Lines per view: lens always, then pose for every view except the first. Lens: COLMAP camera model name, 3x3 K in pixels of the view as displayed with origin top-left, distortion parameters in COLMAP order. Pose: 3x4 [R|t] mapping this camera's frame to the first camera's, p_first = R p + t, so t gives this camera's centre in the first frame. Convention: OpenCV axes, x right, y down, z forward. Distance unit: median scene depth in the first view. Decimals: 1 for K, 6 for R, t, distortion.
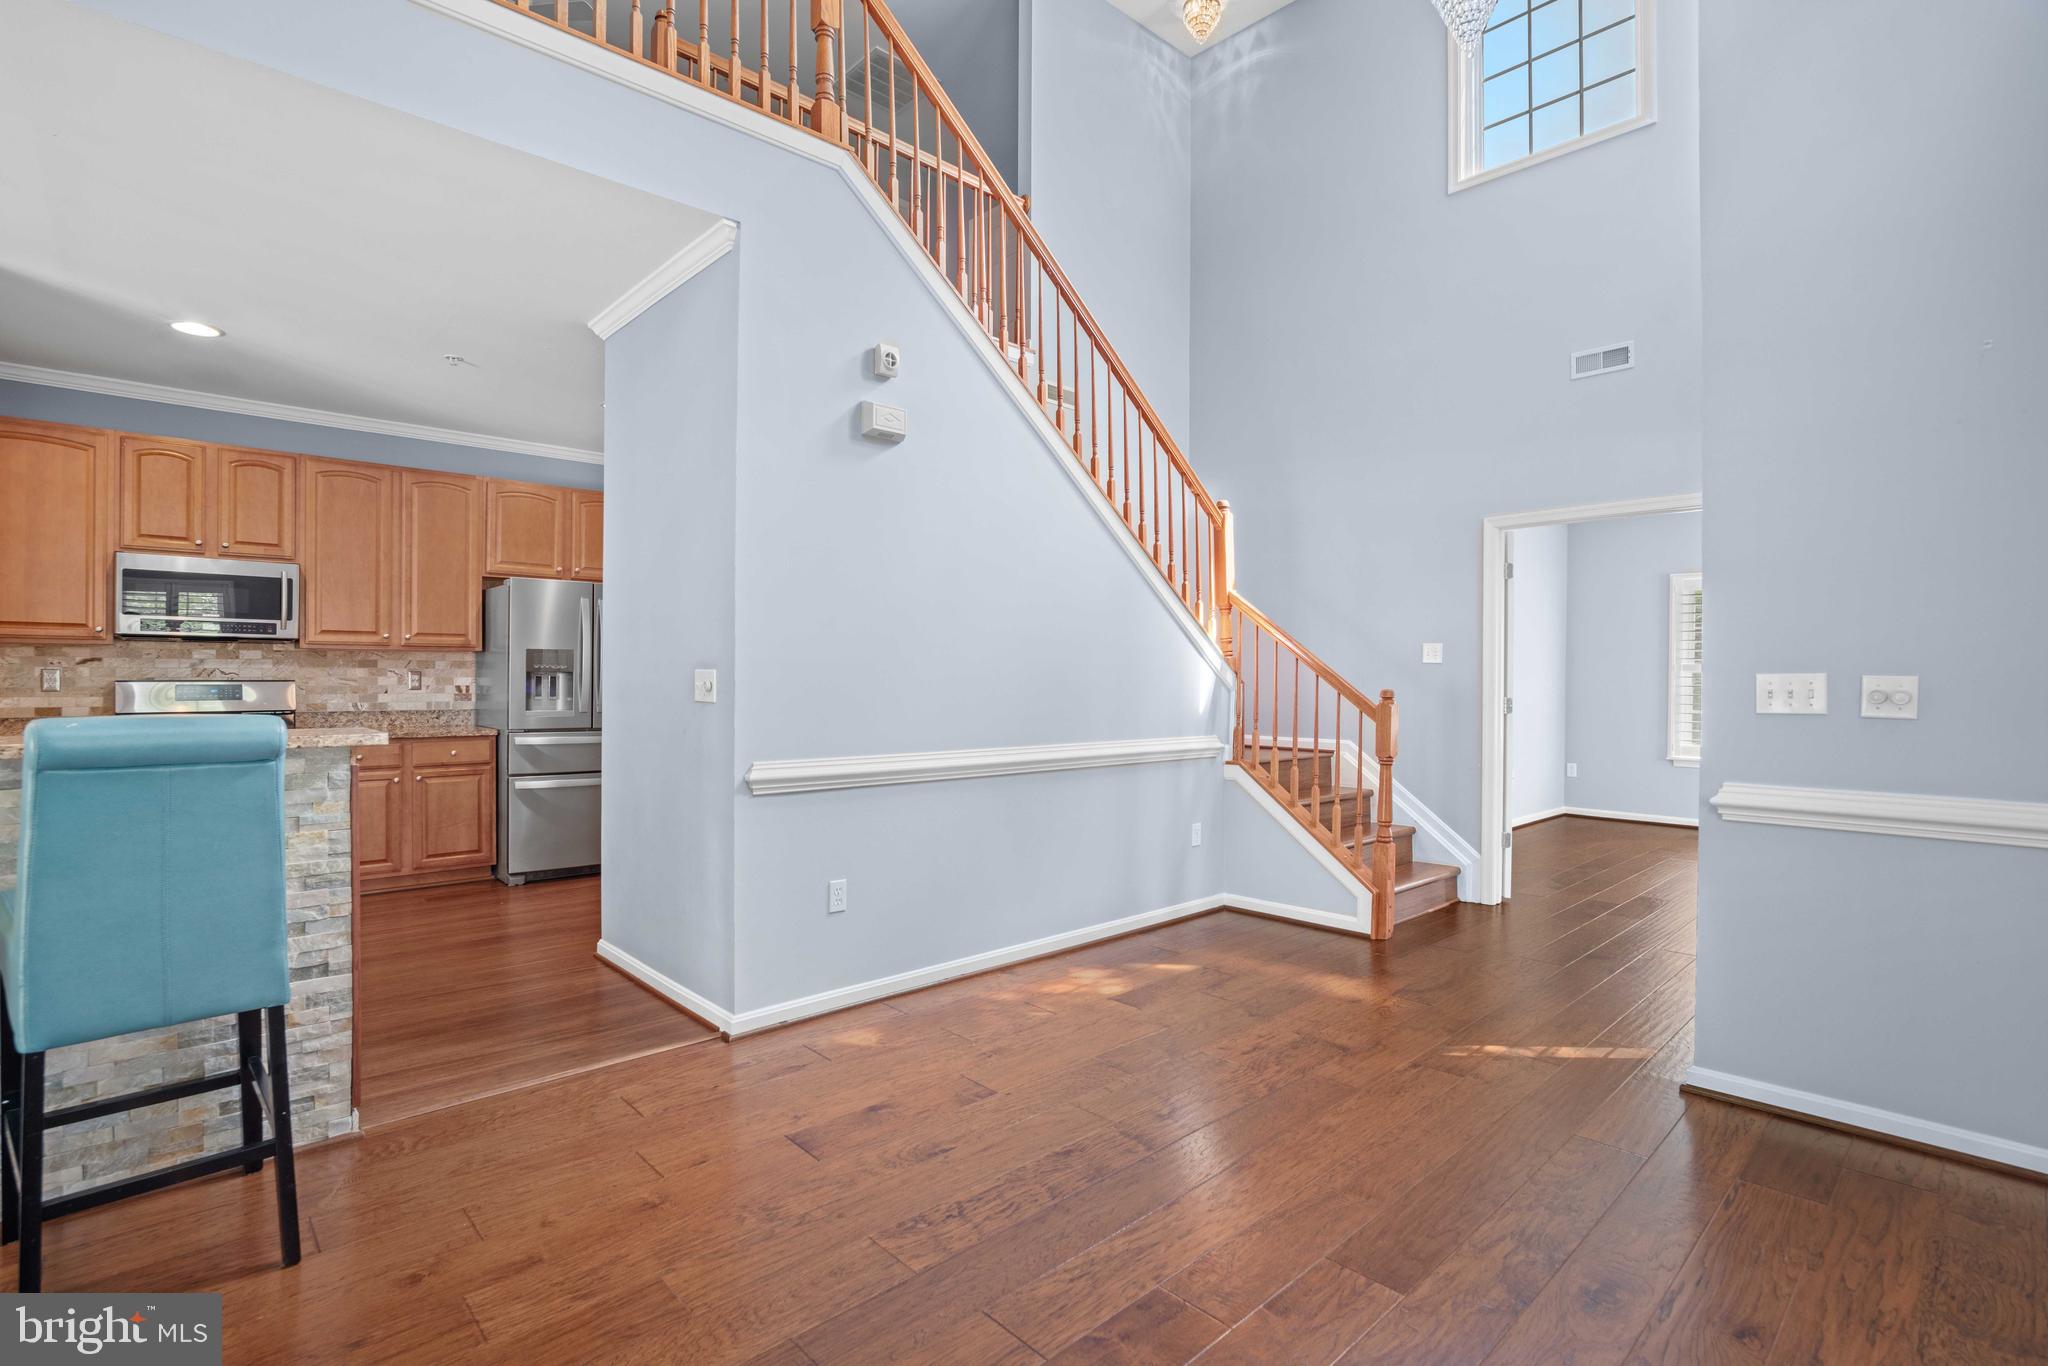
lens RADIAL K [[955.0, 0, 1029.4], [0, 955.0, 695.9], [0, 0, 1]] dist [-0.027761, 0.004392]
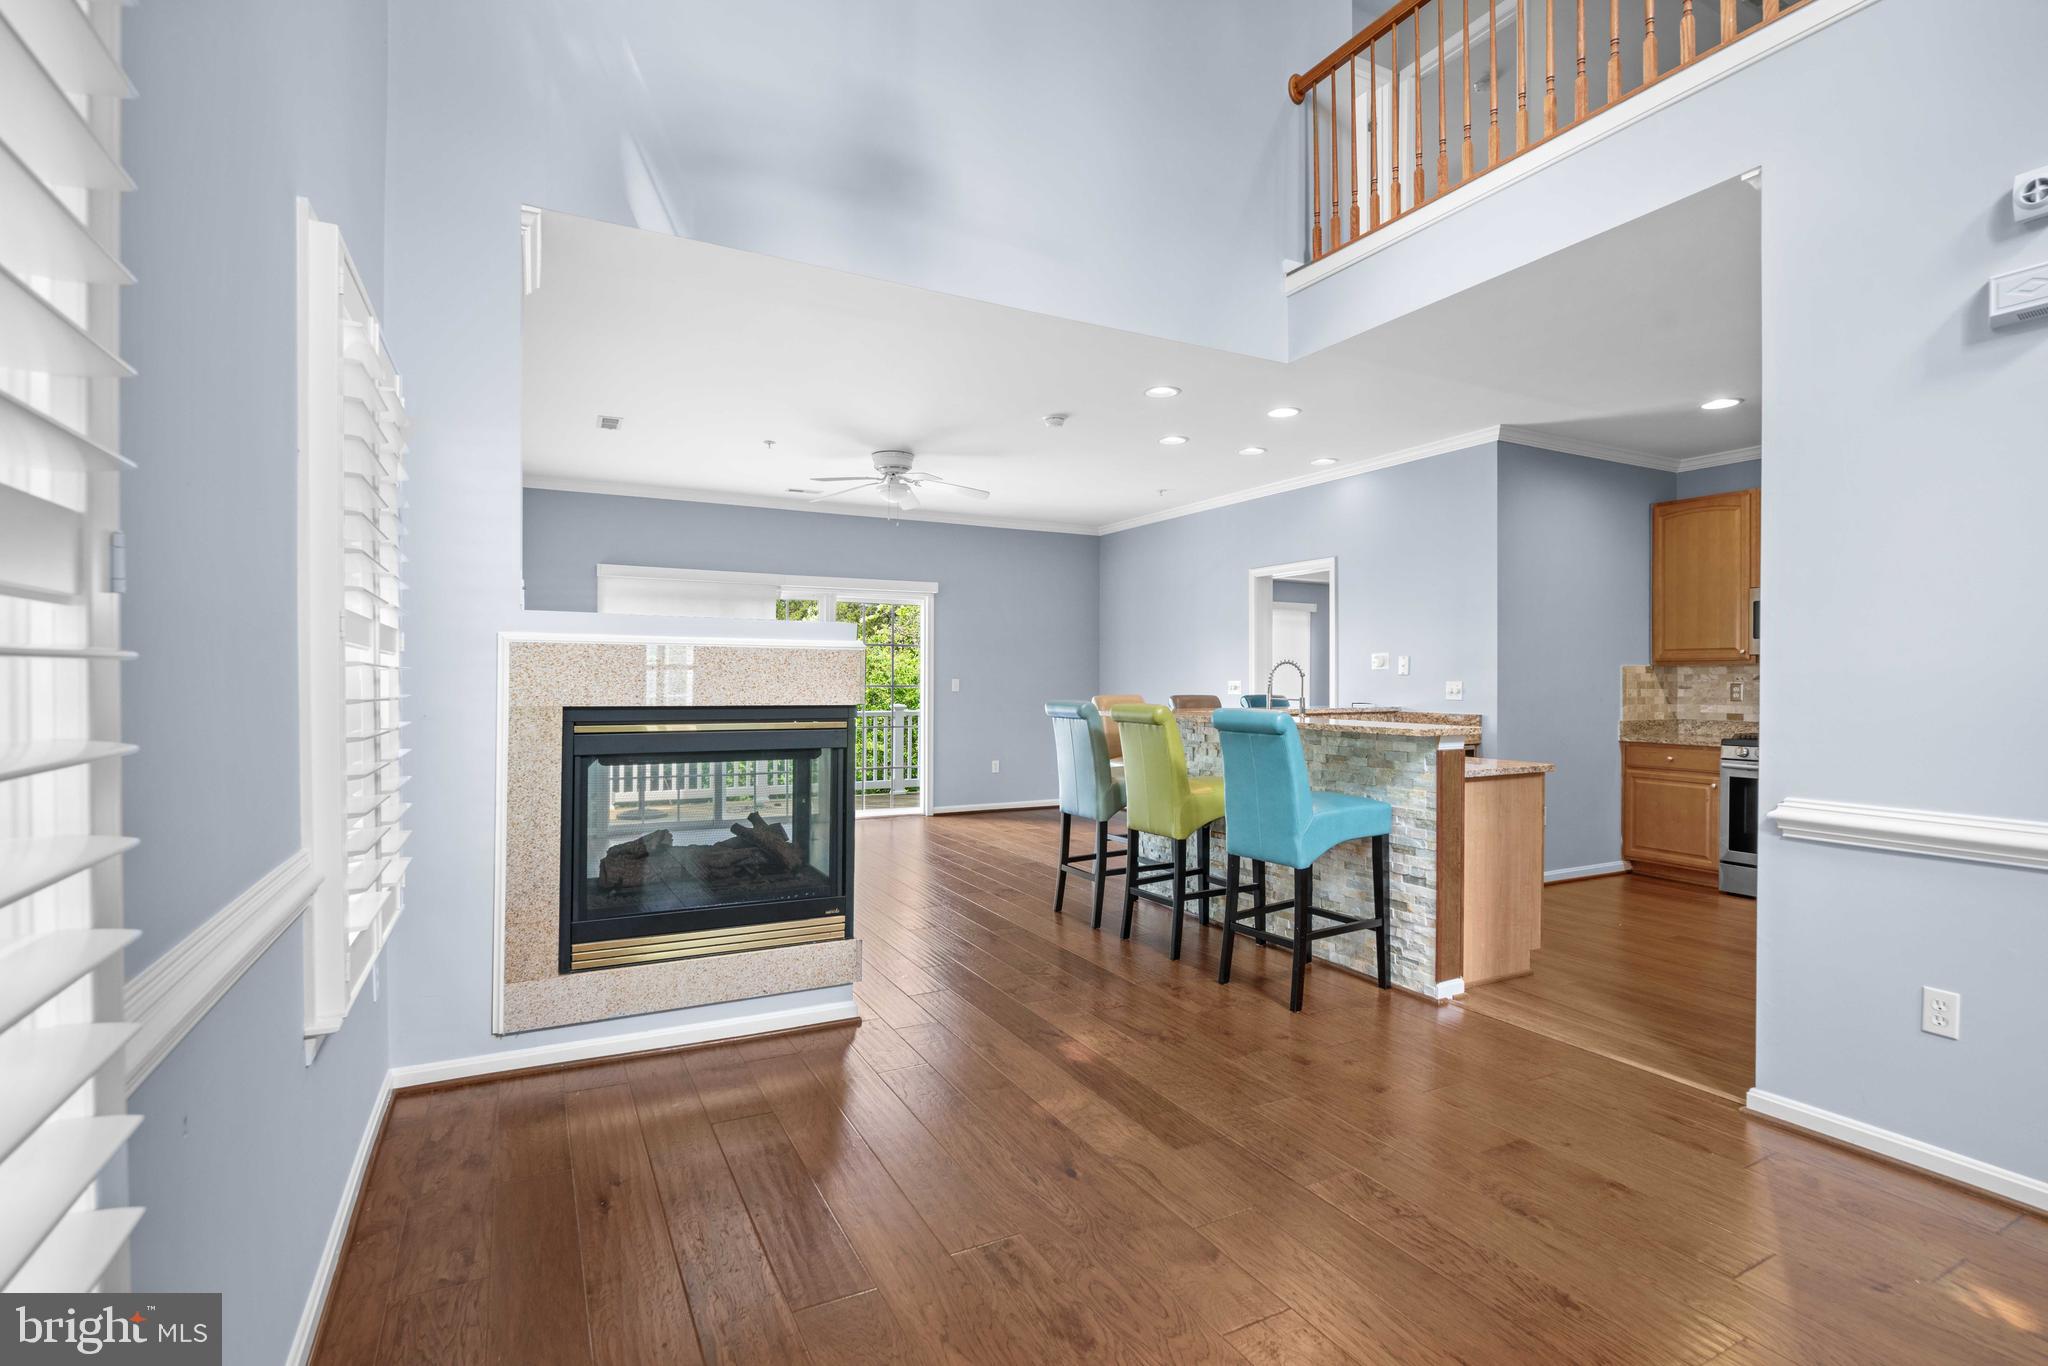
lens RADIAL K [[955.0, 0, 998.3], [0, 955.0, 669.2], [0, 0, 1]] dist [-0.027761, 0.004392]
pose [[-0.287185, -0.015265, -0.957753, 0.453209], [-0.022318, 0.999708, -0.009242, -0.012808], [0.957615, 0.018721, -0.287442, 0.372926]]
